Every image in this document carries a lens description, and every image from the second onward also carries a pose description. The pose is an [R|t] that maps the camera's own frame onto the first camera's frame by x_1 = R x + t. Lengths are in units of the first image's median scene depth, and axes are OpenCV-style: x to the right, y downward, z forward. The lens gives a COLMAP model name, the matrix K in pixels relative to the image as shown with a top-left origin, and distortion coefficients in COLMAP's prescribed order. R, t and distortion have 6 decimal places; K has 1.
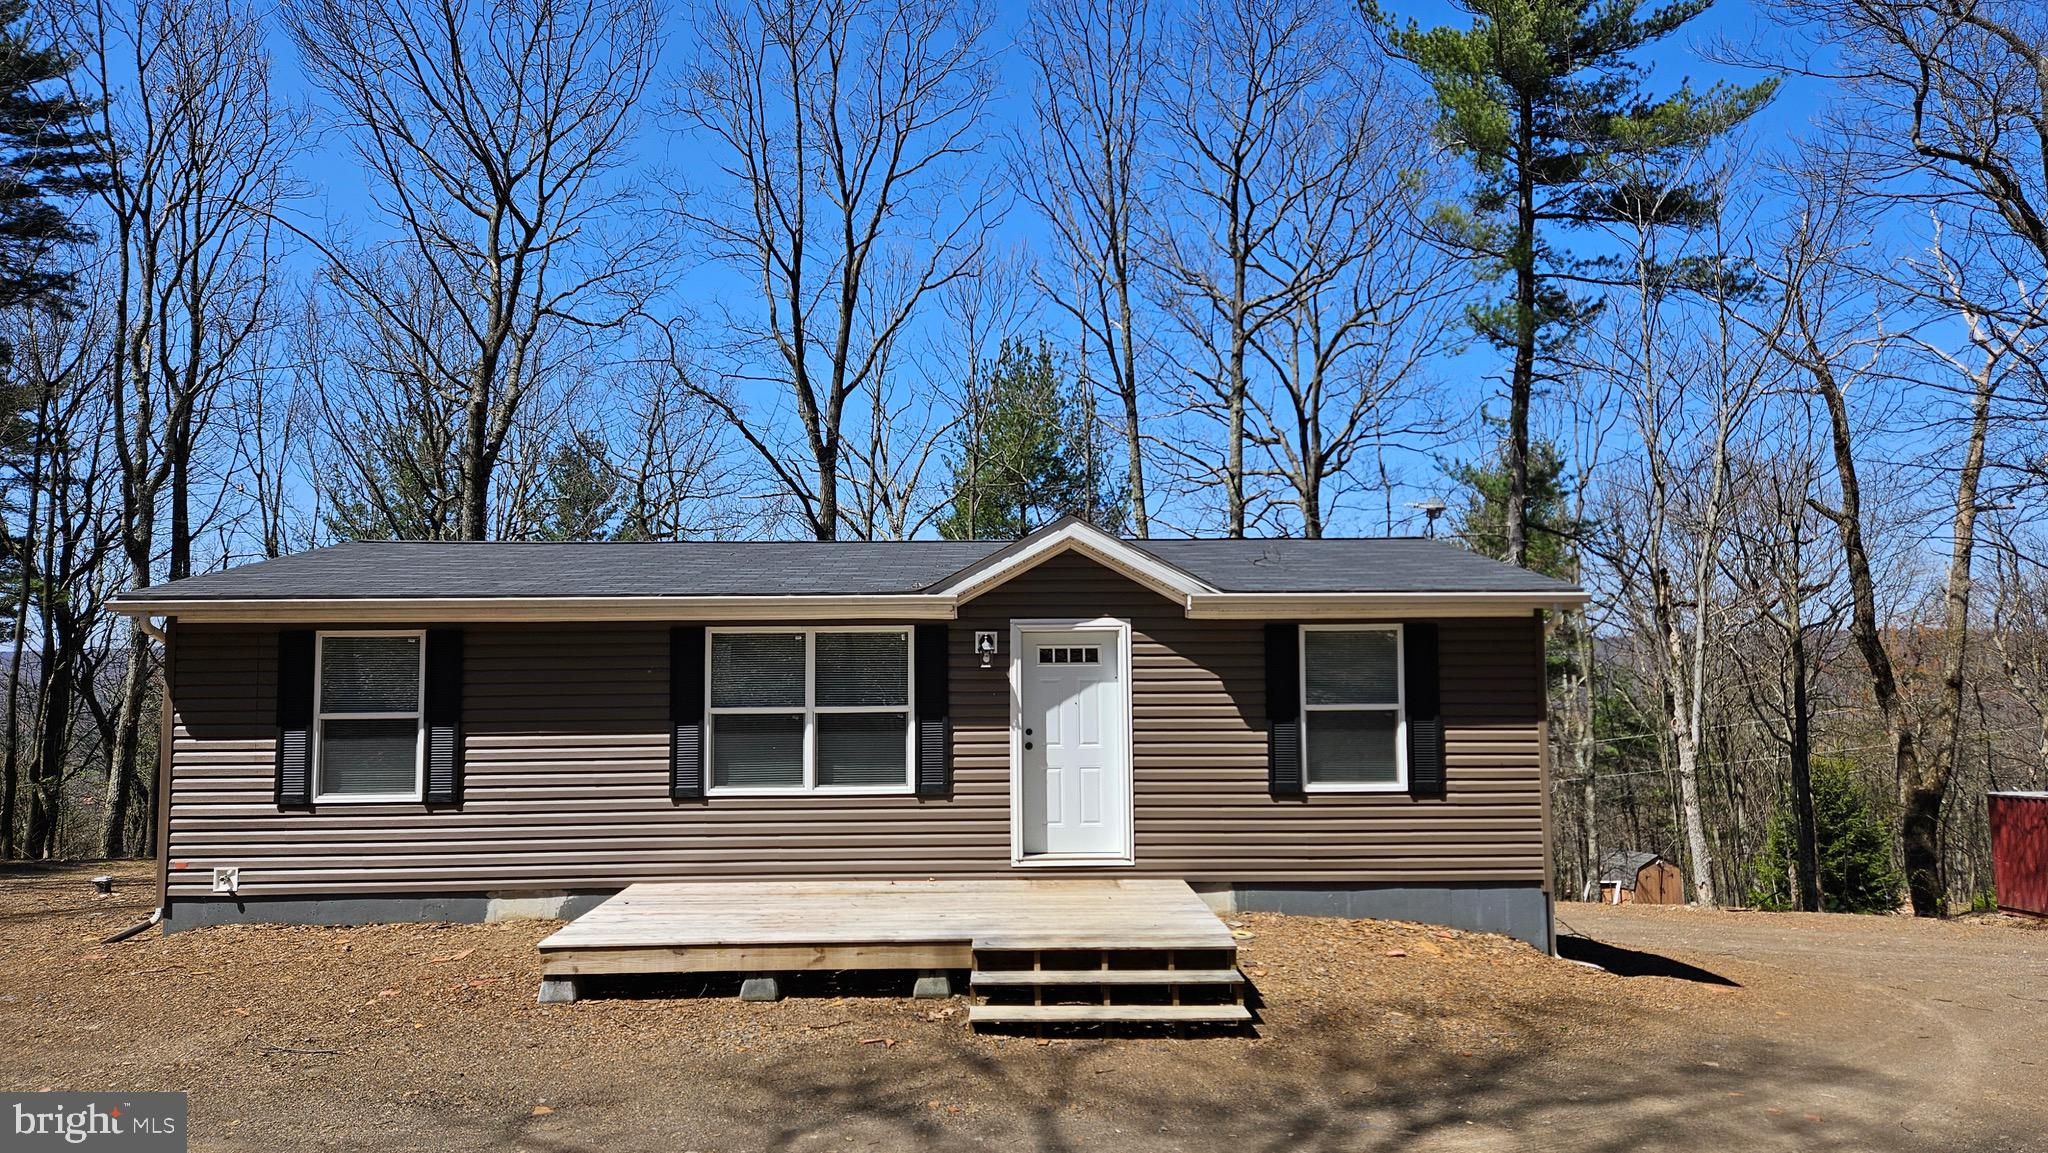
lens RADIAL K [[1357.9, 0, 1024.0], [0, 1357.9, 576.5], [0, 0, 1]] dist [0.113513, -0.127662]
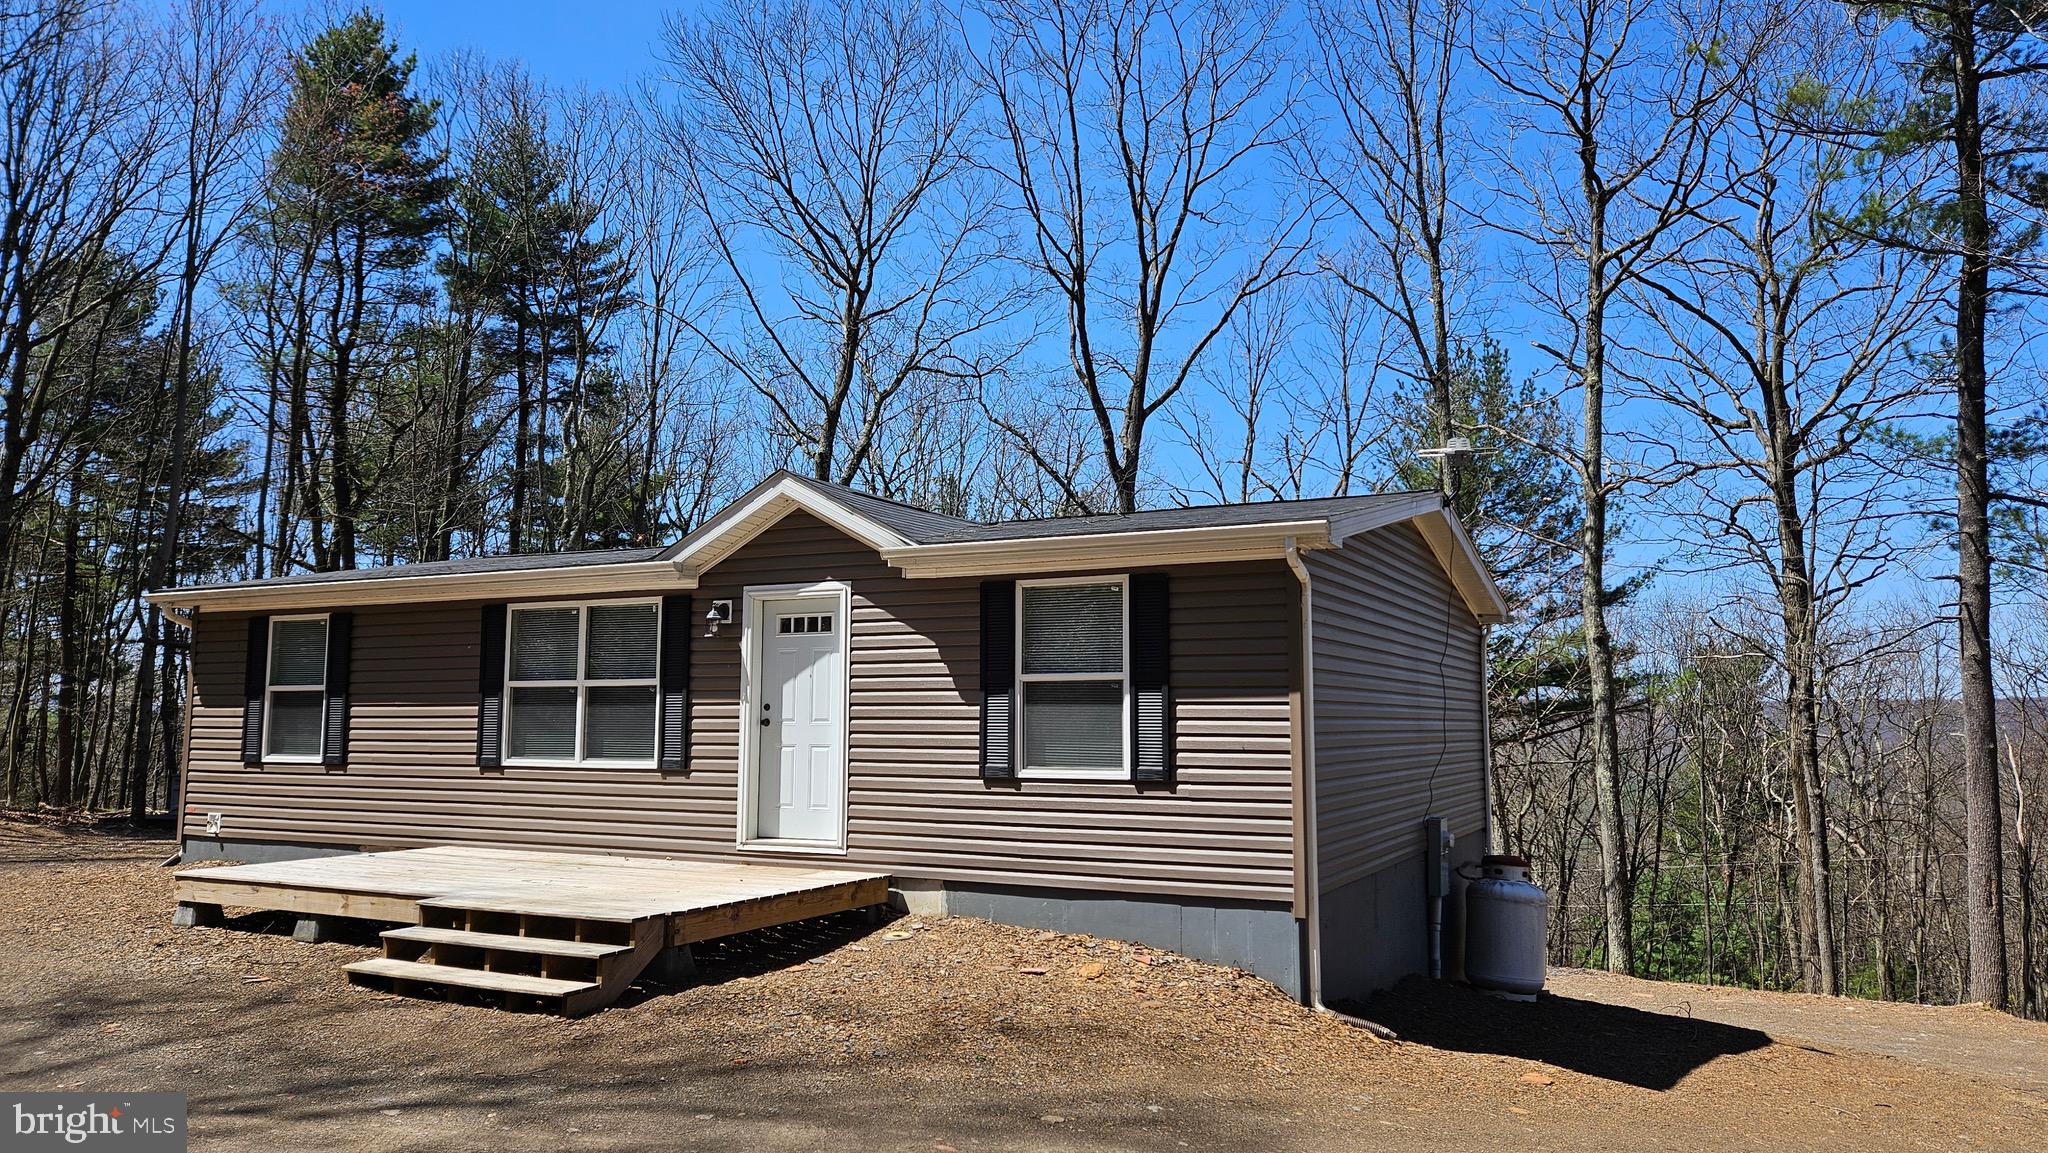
lens RADIAL K [[1359.5, 0, 1023.9], [0, 1359.5, 589.5], [0, 0, 1]] dist [0.115802, -0.124031]
pose [[0.877474, -0.036248, -0.478252, 0.614642], [0.017883, 0.998919, -0.042898, 0.077934], [0.479290, 0.029089, 0.877174, 0.263669]]
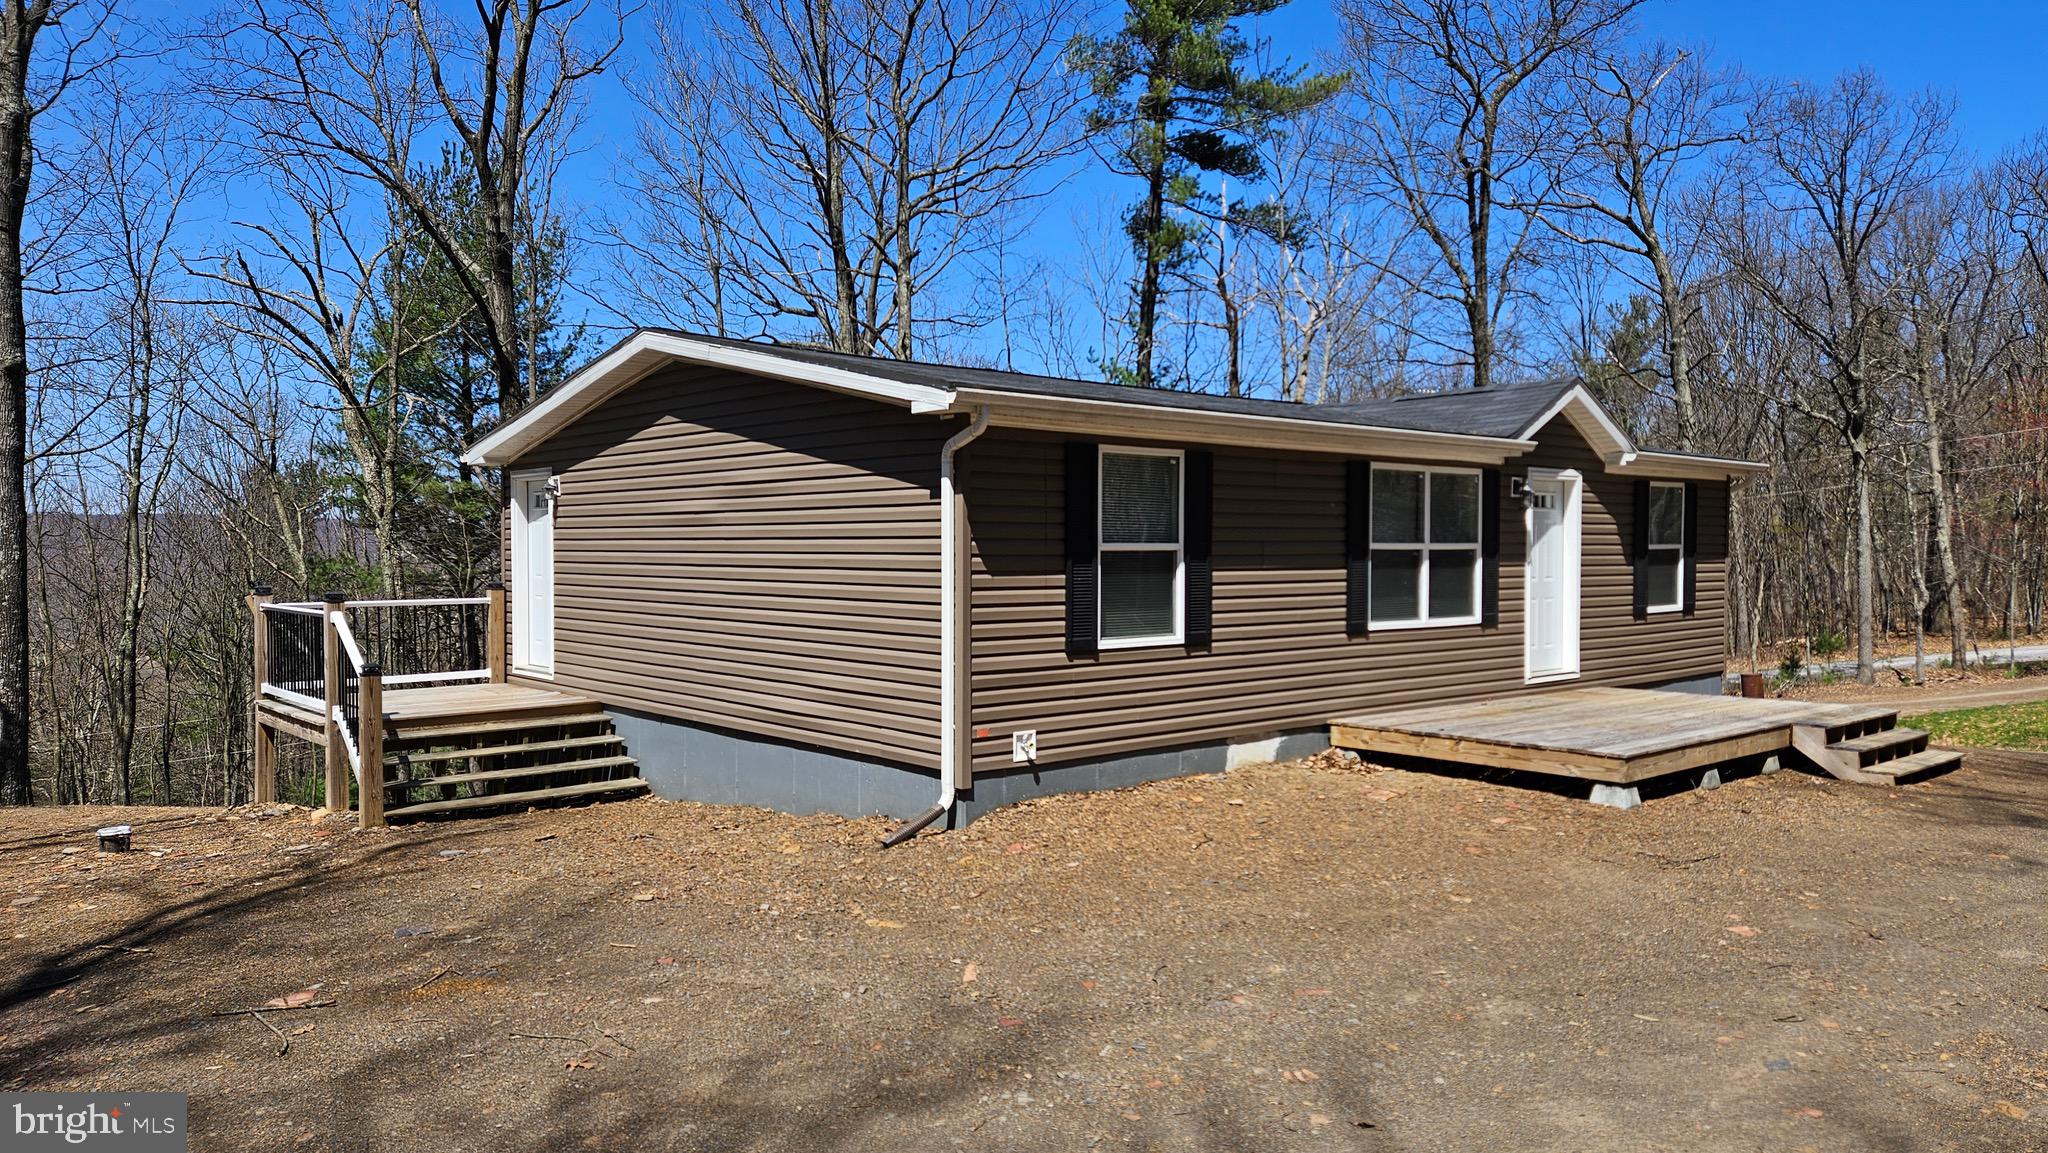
lens RADIAL K [[1357.9, 0, 1024.0], [0, 1357.9, 576.5], [0, 0, 1]] dist [0.113513, -0.127662]
pose [[0.768422, -0.007338, 0.639902, -1.056548], [-0.041731, 0.997231, 0.061548, 0.069087], [-0.638582, -0.073998, 0.765988, 0.391891]]
